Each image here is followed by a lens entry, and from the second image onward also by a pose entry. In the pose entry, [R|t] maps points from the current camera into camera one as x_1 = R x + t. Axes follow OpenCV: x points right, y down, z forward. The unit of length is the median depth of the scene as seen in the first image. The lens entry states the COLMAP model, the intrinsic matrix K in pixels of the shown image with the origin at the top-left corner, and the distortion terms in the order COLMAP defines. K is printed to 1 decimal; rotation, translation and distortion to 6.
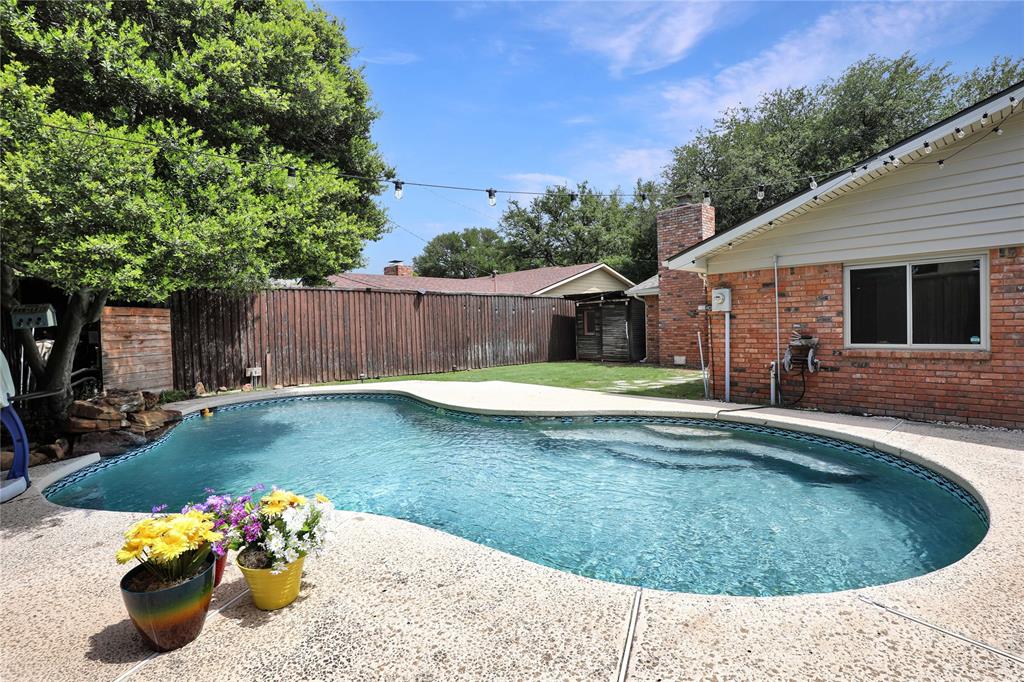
lens RADIAL K [[474.3, 0, 517.7], [0, 474.3, 325.0], [0, 0, 1]] dist [-0.029431, 0.001925]
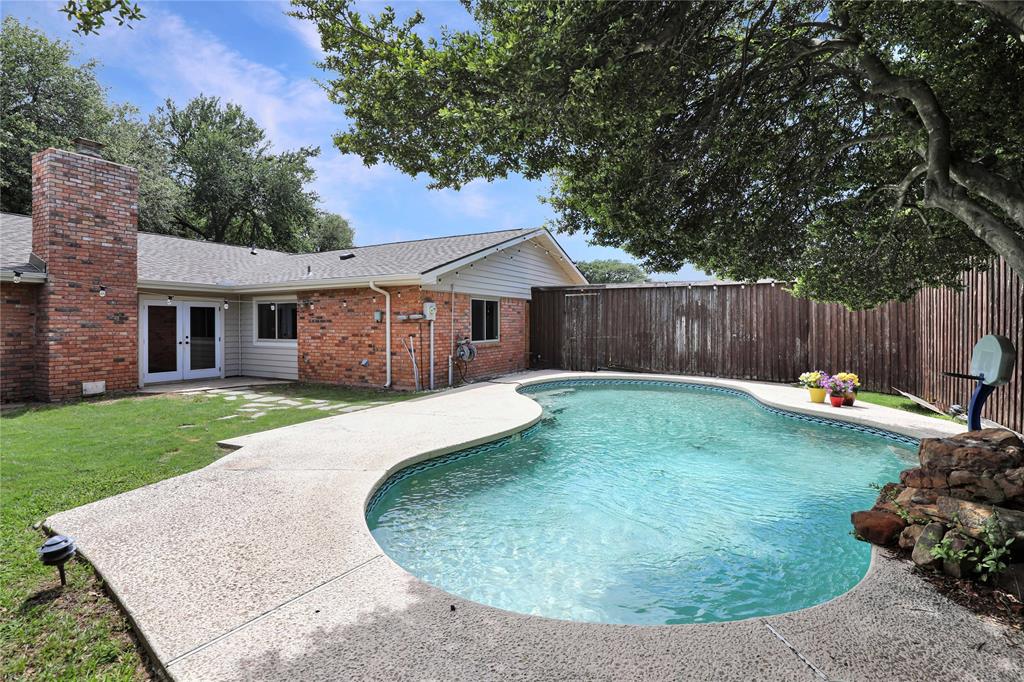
lens RADIAL K [[474.3, 0, 517.7], [0, 474.3, 325.0], [0, 0, 1]] dist [-0.029431, 0.001925]
pose [[-0.328509, 0.021192, 0.944263, -0.468210], [0.011885, 0.999762, -0.018303, 0.005896], [-0.944426, 0.005210, -0.328683, 0.653577]]
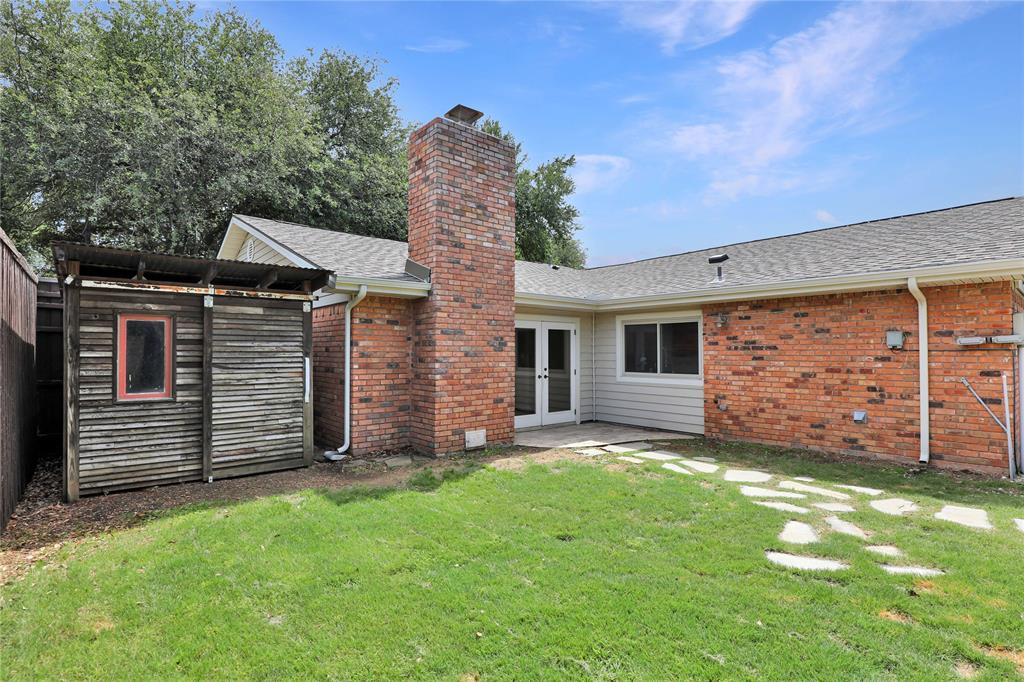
lens RADIAL K [[494.6, 0, 512.0], [0, 494.6, 341.0], [0, 0, 1]] dist [-0.034957, 0.000251]
pose [[0.055763, 0.046132, 0.997378, -0.166544], [0.000289, 0.998931, -0.046220, -0.001605], [-0.998444, 0.002865, 0.055690, 0.936694]]
